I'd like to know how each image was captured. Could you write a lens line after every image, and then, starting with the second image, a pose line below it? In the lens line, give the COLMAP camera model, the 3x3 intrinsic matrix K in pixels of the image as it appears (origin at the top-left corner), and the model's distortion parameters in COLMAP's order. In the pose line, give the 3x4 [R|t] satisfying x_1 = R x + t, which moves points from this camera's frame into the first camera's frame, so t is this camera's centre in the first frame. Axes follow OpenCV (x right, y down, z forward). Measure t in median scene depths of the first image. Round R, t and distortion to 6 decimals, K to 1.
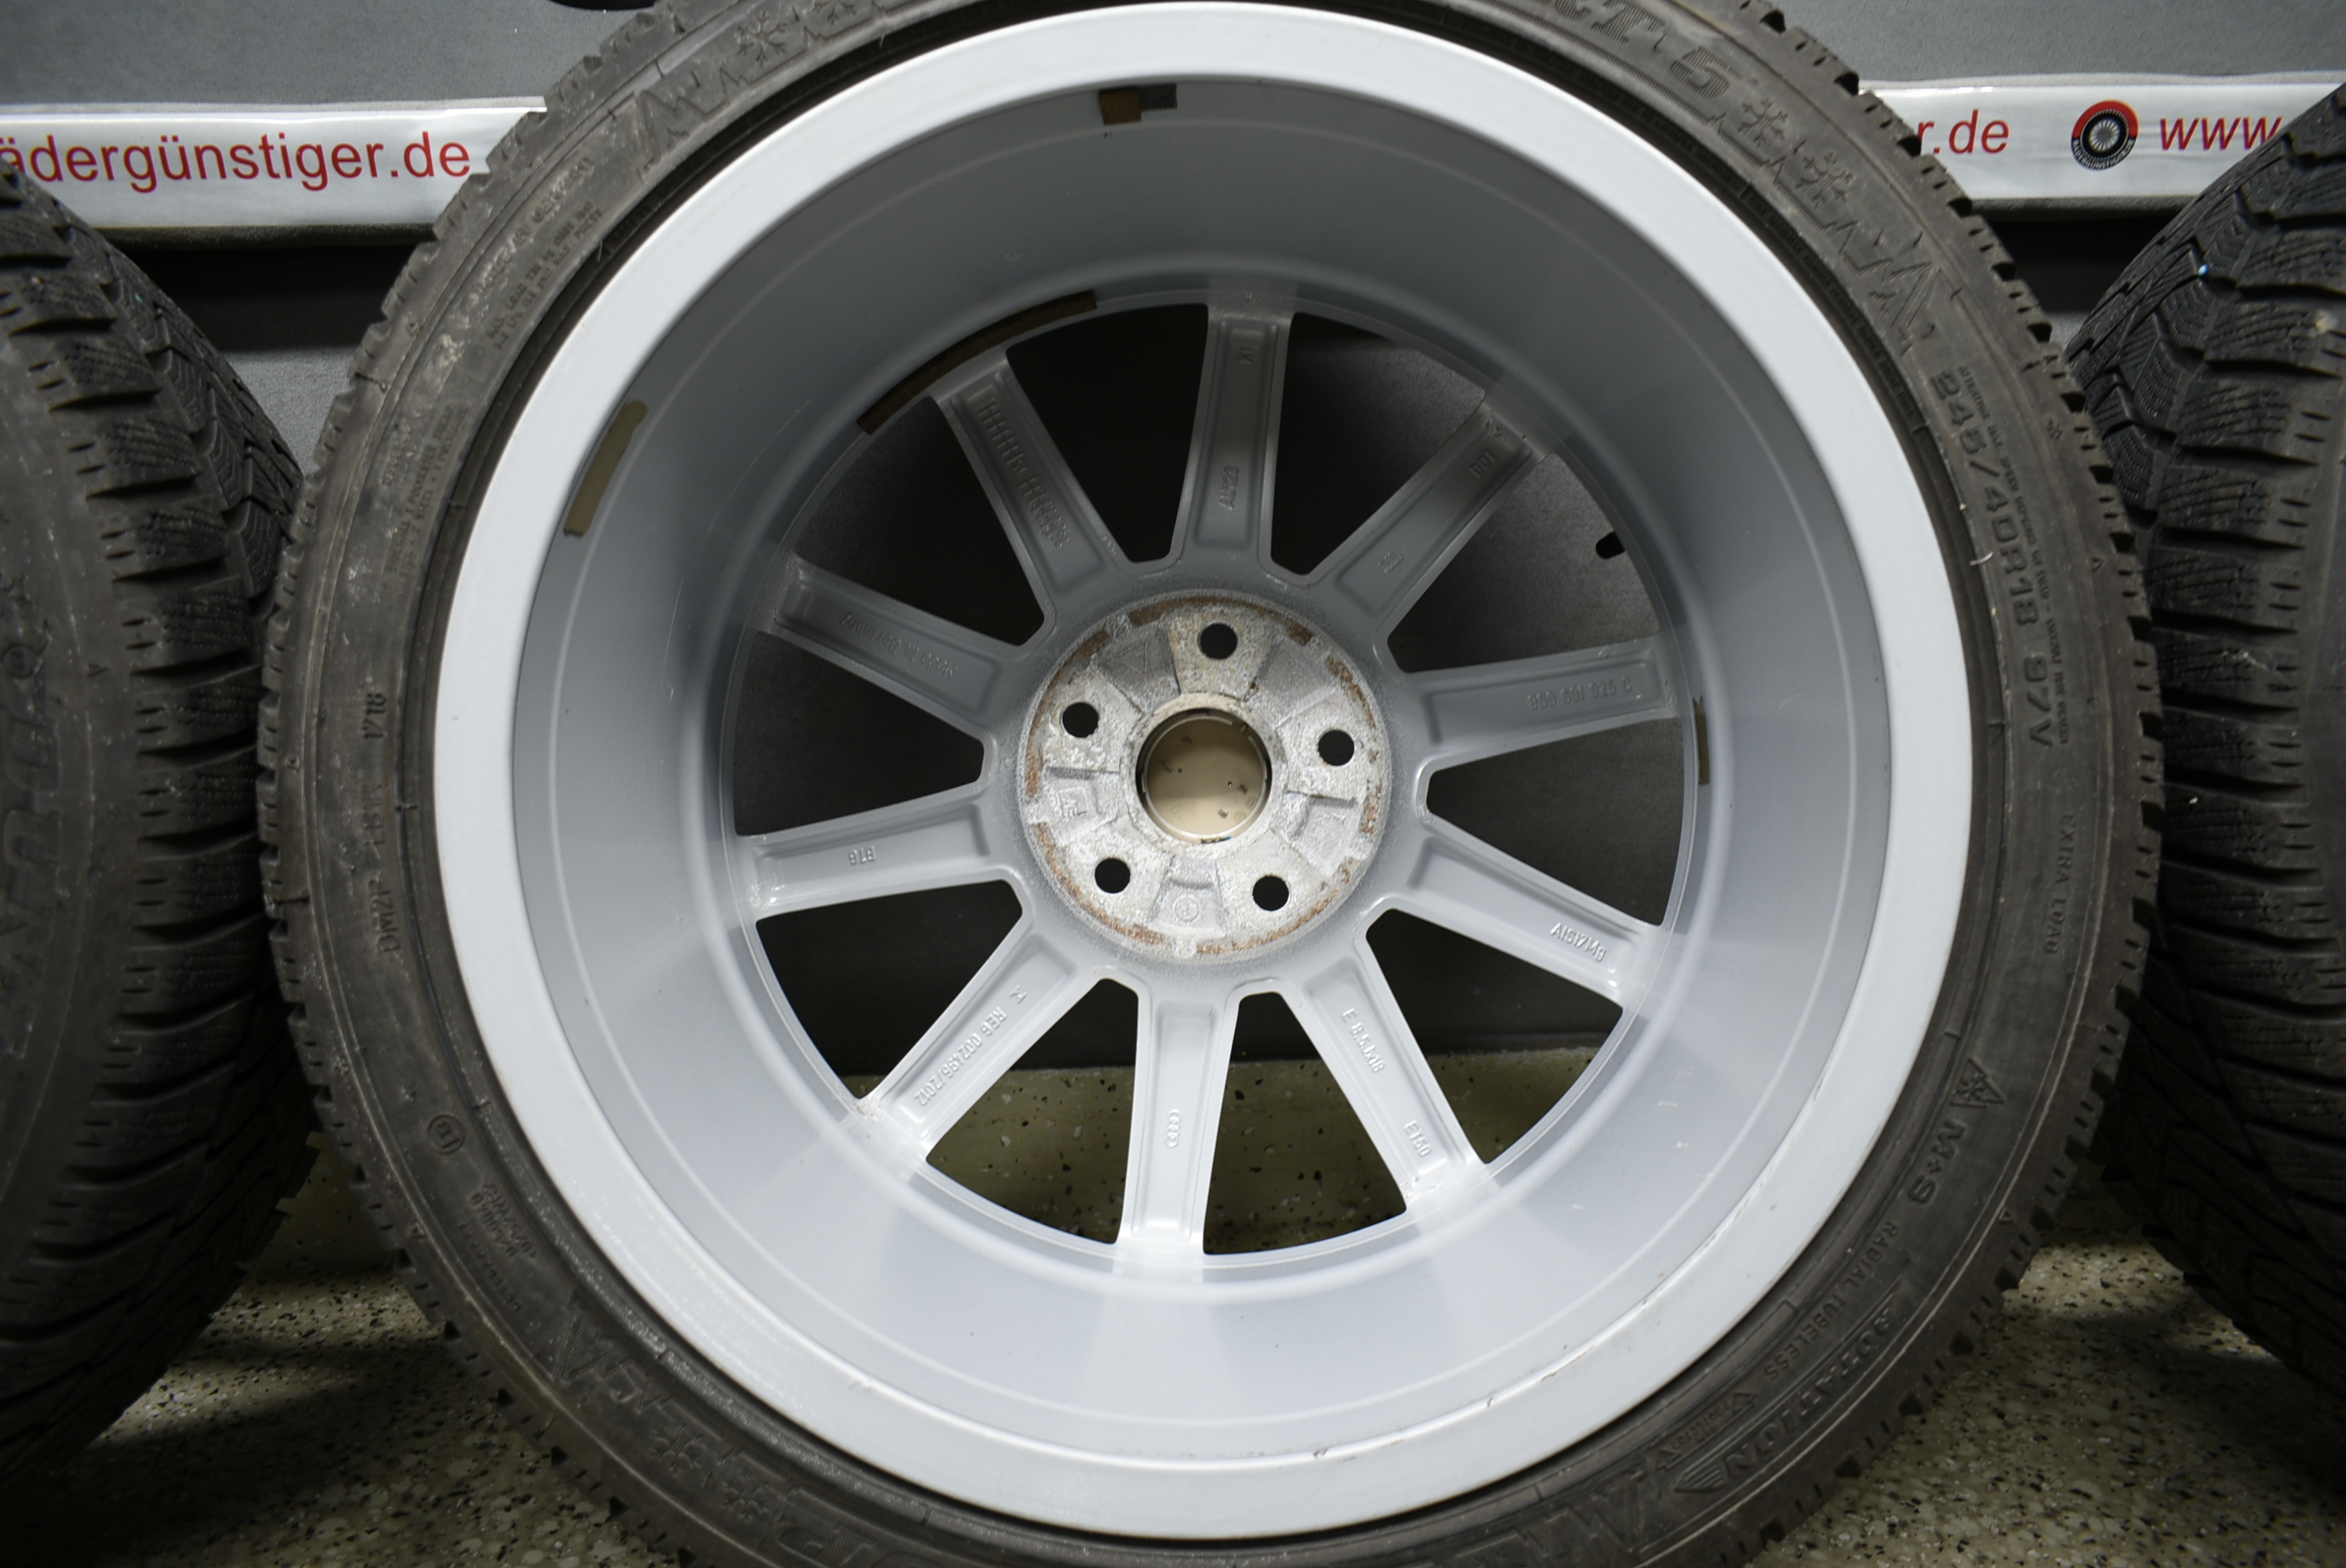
lens RADIAL K [[1887.4, 0, 1169.3], [0, 1887.4, 783.2], [0, 0, 1]] dist [-0.000812, 0.010117]
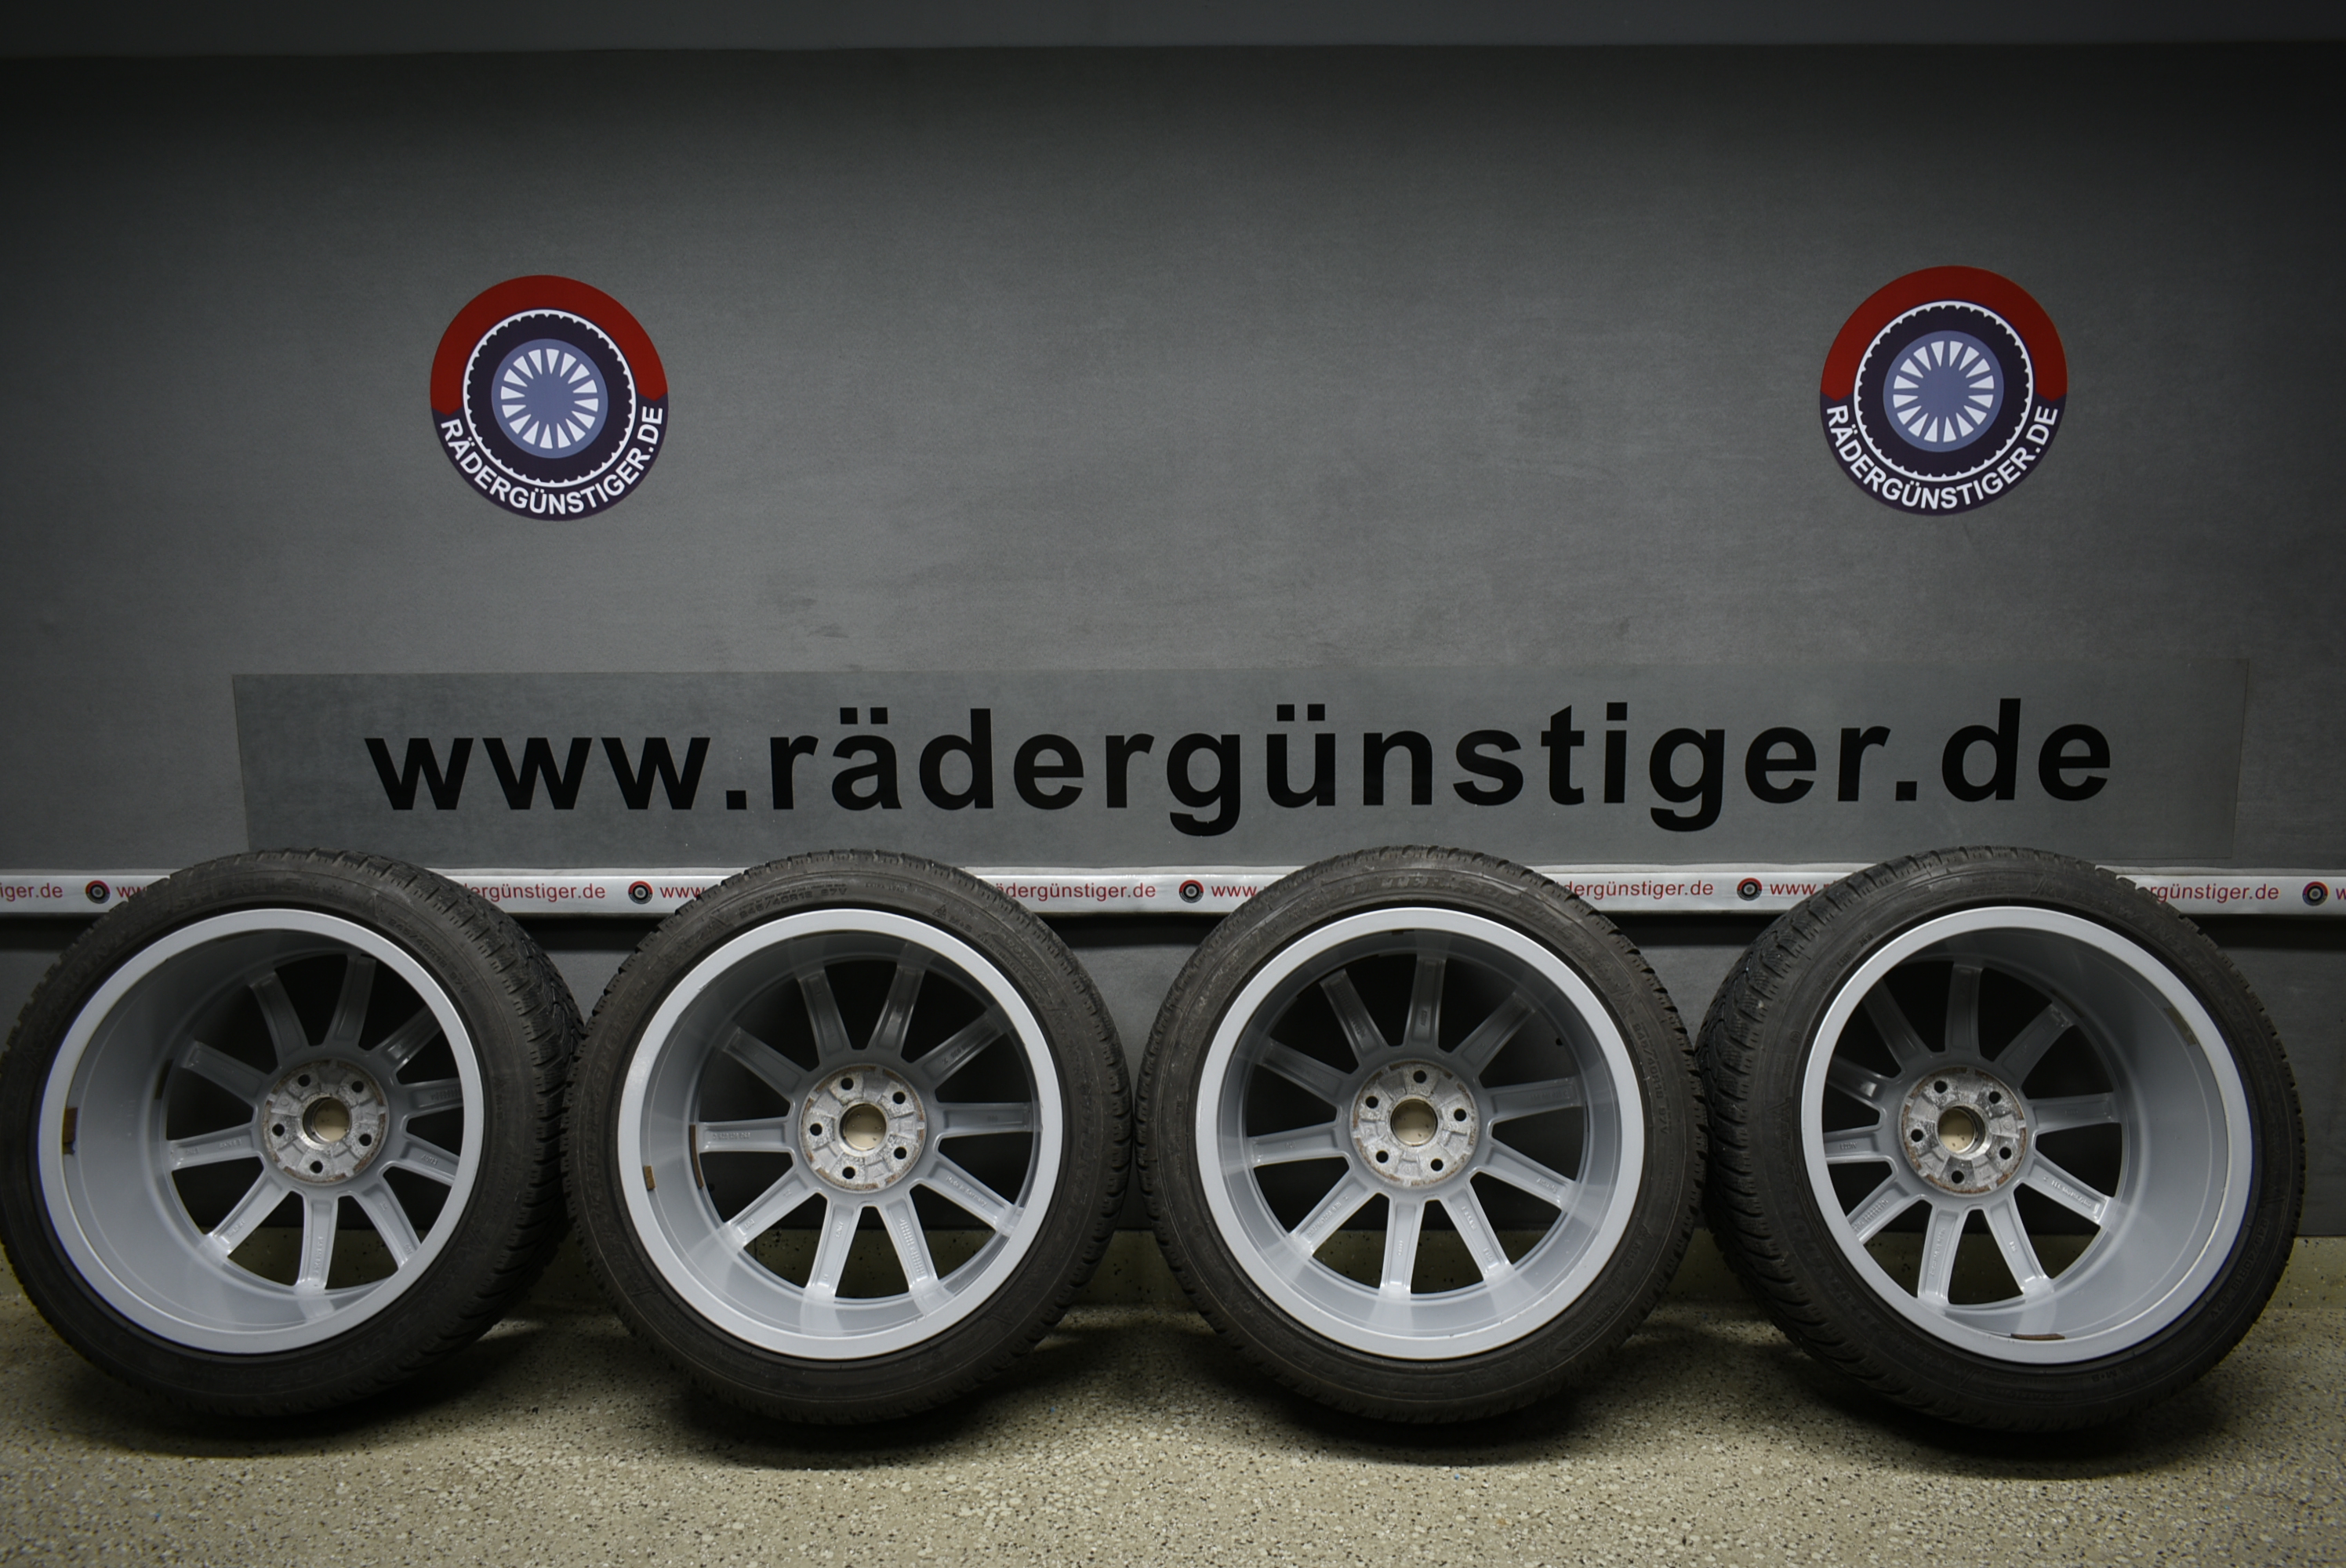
lens RADIAL K [[1887.4, 0, 1181.9], [0, 1887.4, 786.4], [0, 0, 1]] dist [-0.000812, 0.010117]
pose [[0.997469, 0.021325, -0.067826, -0.152755], [-0.028852, 0.993288, -0.112008, -0.183540], [0.064982, 0.113681, 0.991390, -1.965465]]
